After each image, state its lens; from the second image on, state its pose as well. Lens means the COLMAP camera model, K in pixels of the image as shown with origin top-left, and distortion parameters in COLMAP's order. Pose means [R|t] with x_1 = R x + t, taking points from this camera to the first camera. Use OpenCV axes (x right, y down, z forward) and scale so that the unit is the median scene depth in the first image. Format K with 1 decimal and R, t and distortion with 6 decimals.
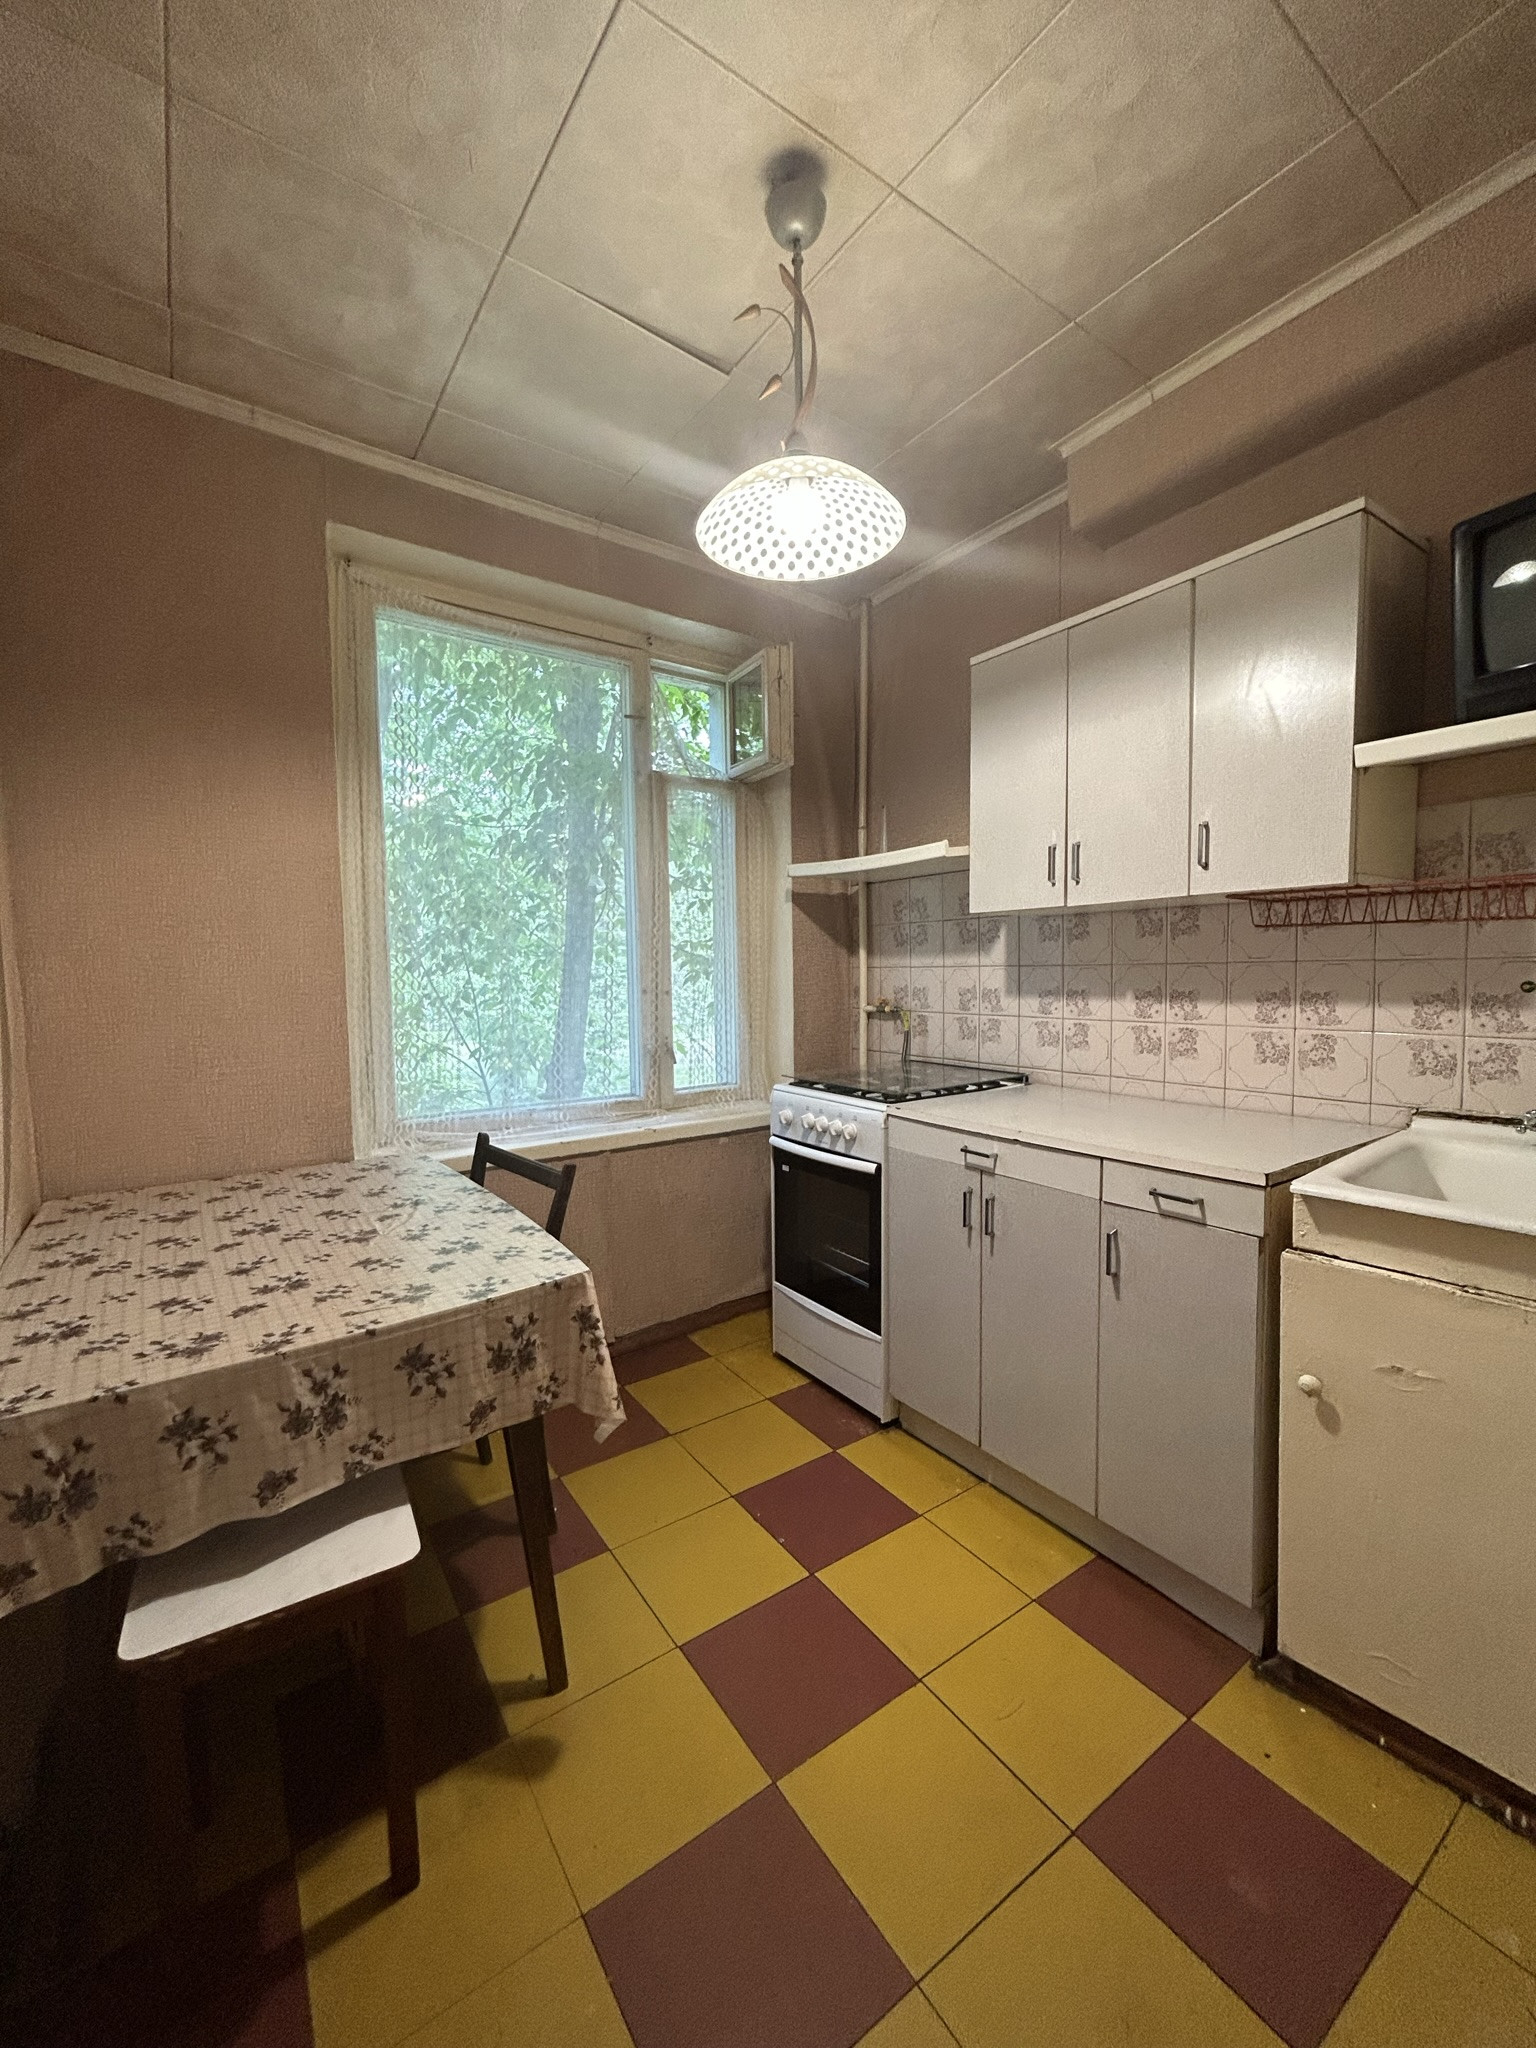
lens RADIAL K [[830.0, 0, 772.9], [0, 830.0, 1015.4], [0, 0, 1]] dist [0.001761, -0.000134]
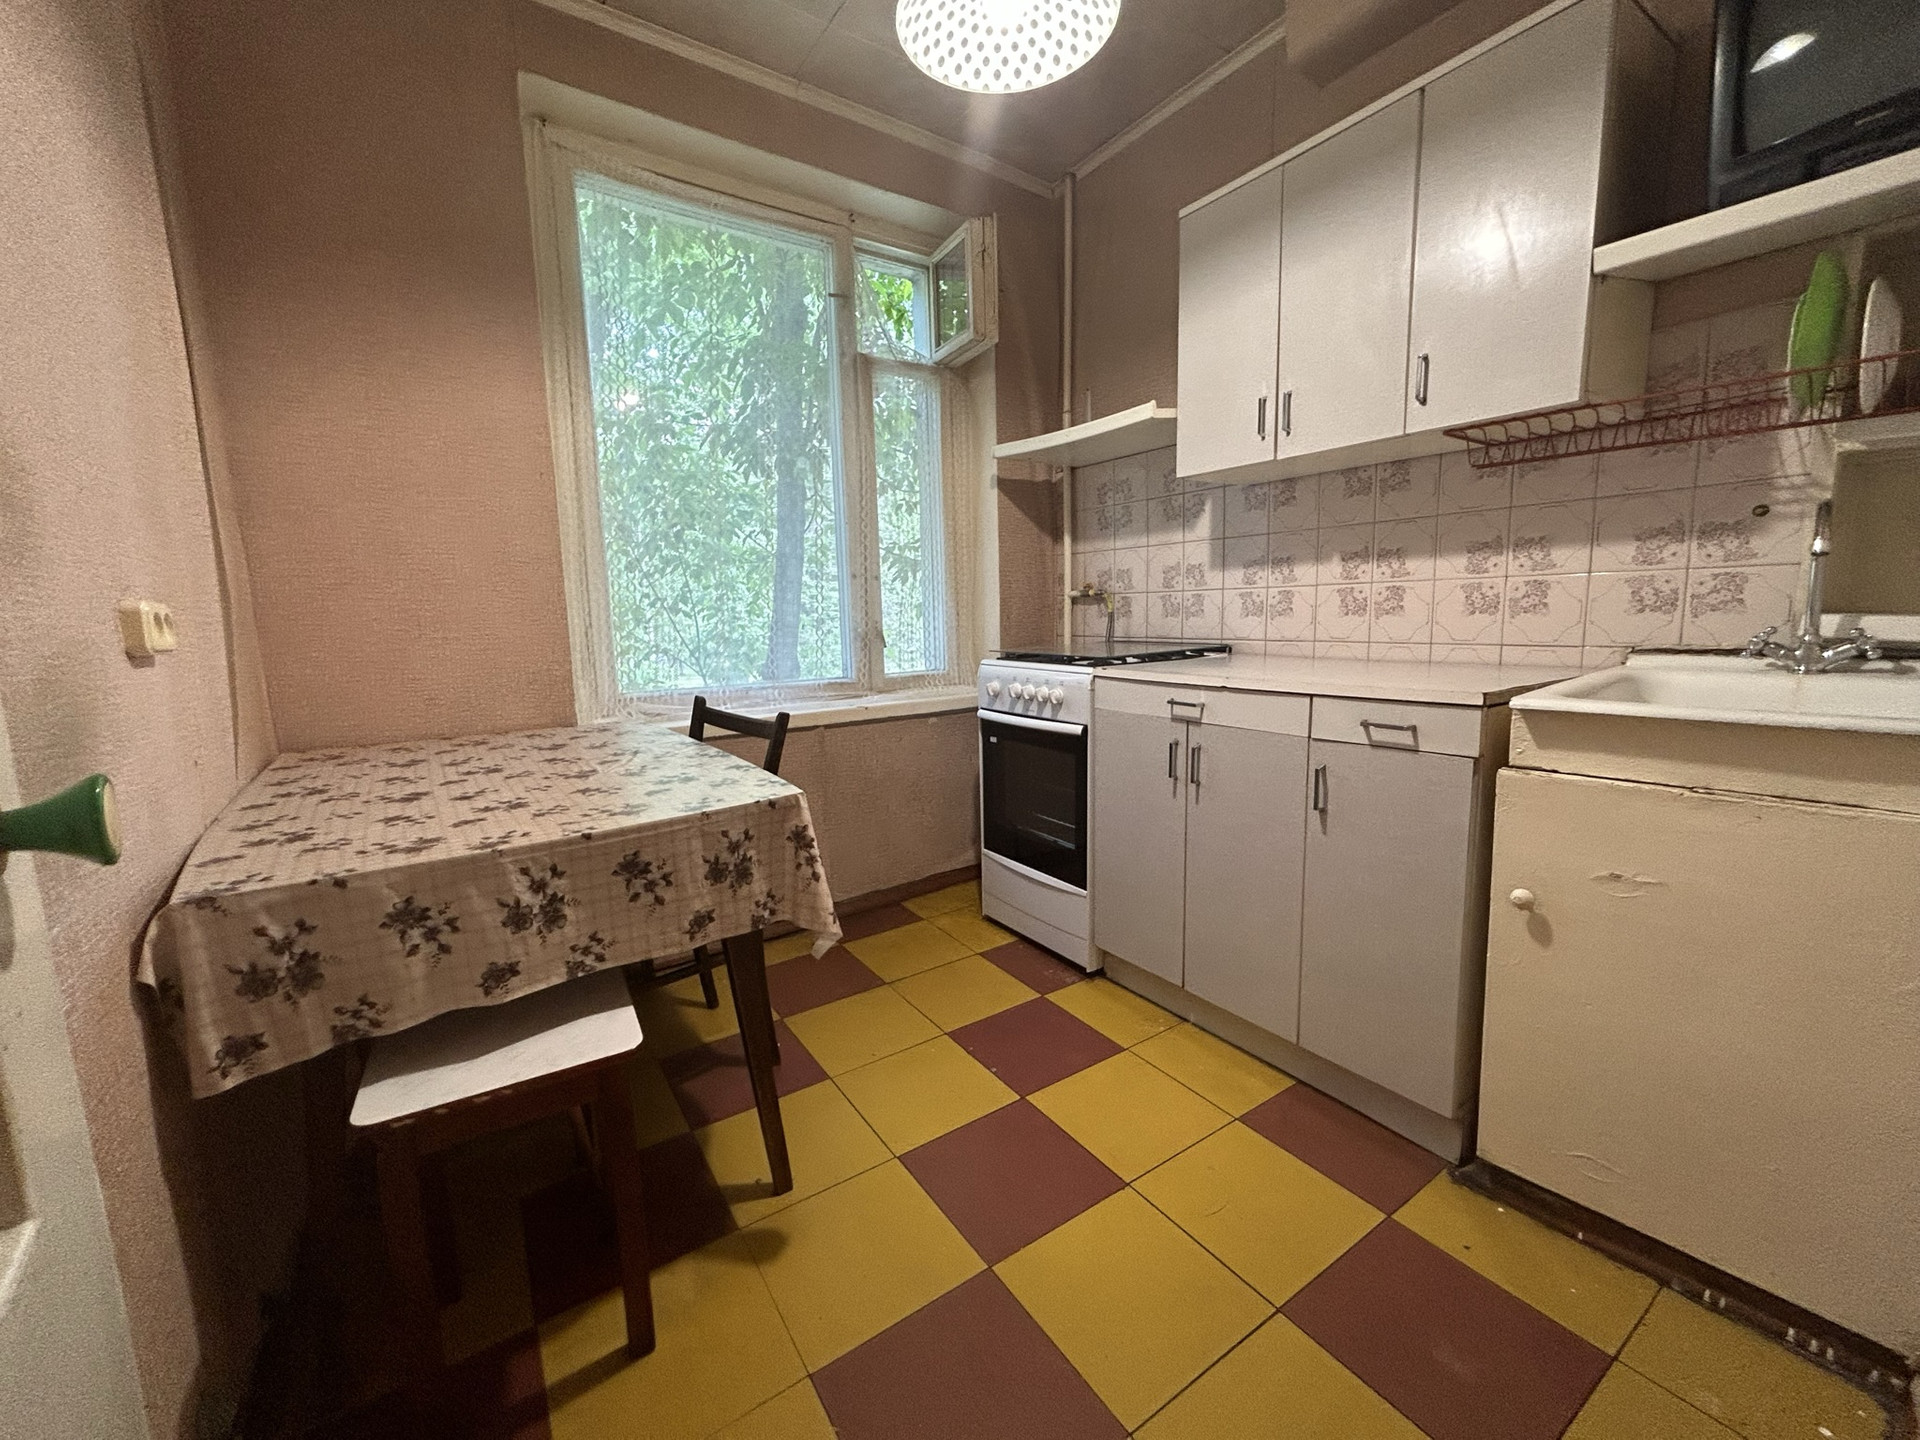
lens RADIAL K [[778.1, 0, 961.1], [0, 778.1, 710.5], [0, 0, 1]] dist [0.001761, -0.000134]
pose [[0.999734, -0.008555, -0.021417, -0.005772], [0.010079, 0.997346, 0.072103, 0.113033], [0.020744, -0.072300, 0.997167, 0.052659]]
